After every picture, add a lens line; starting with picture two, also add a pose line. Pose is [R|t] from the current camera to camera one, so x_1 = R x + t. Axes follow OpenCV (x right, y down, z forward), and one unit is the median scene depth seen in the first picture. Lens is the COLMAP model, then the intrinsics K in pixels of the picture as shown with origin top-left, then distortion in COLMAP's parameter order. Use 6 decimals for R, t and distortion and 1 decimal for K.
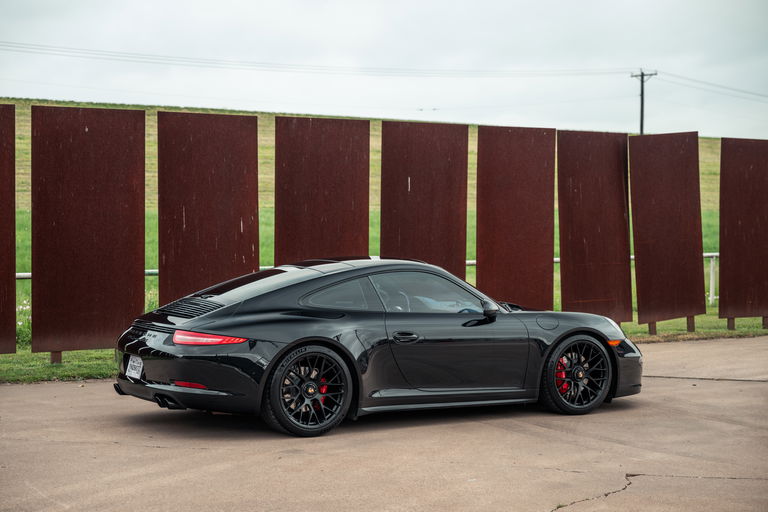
lens RADIAL K [[1485.3, 0, 384.0], [0, 1485.3, 256.0], [0, 0, 1]] dist [0.007666, -0.092991]
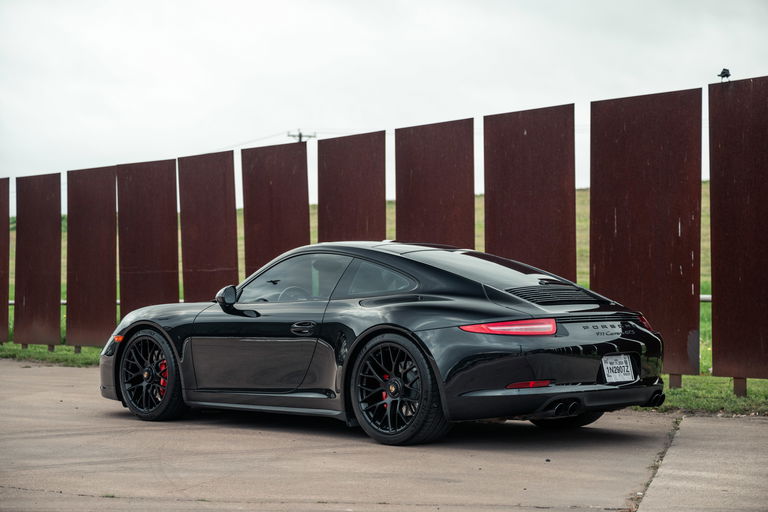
lens RADIAL K [[1504.3, 0, 384.0], [0, 1504.3, 256.0], [0, 0, 1]] dist [0.014567, -0.006442]
pose [[0.080497, -0.028430, -0.996349, 0.746960], [-0.023572, 0.999259, -0.030417, 0.024605], [0.996476, 0.025934, 0.079767, 0.838081]]
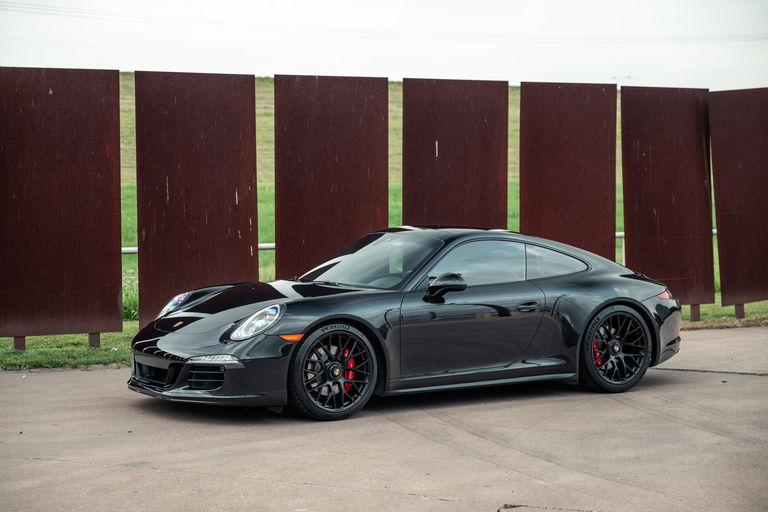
lens RADIAL K [[1485.3, 0, 384.0], [0, 1485.3, 256.0], [0, 0, 1]] dist [0.007666, -0.092991]
pose [[0.989062, -0.002403, -0.147478, 0.134496], [0.004911, 0.999849, 0.016649, 0.000811], [0.147416, -0.017191, 0.988925, 0.132800]]
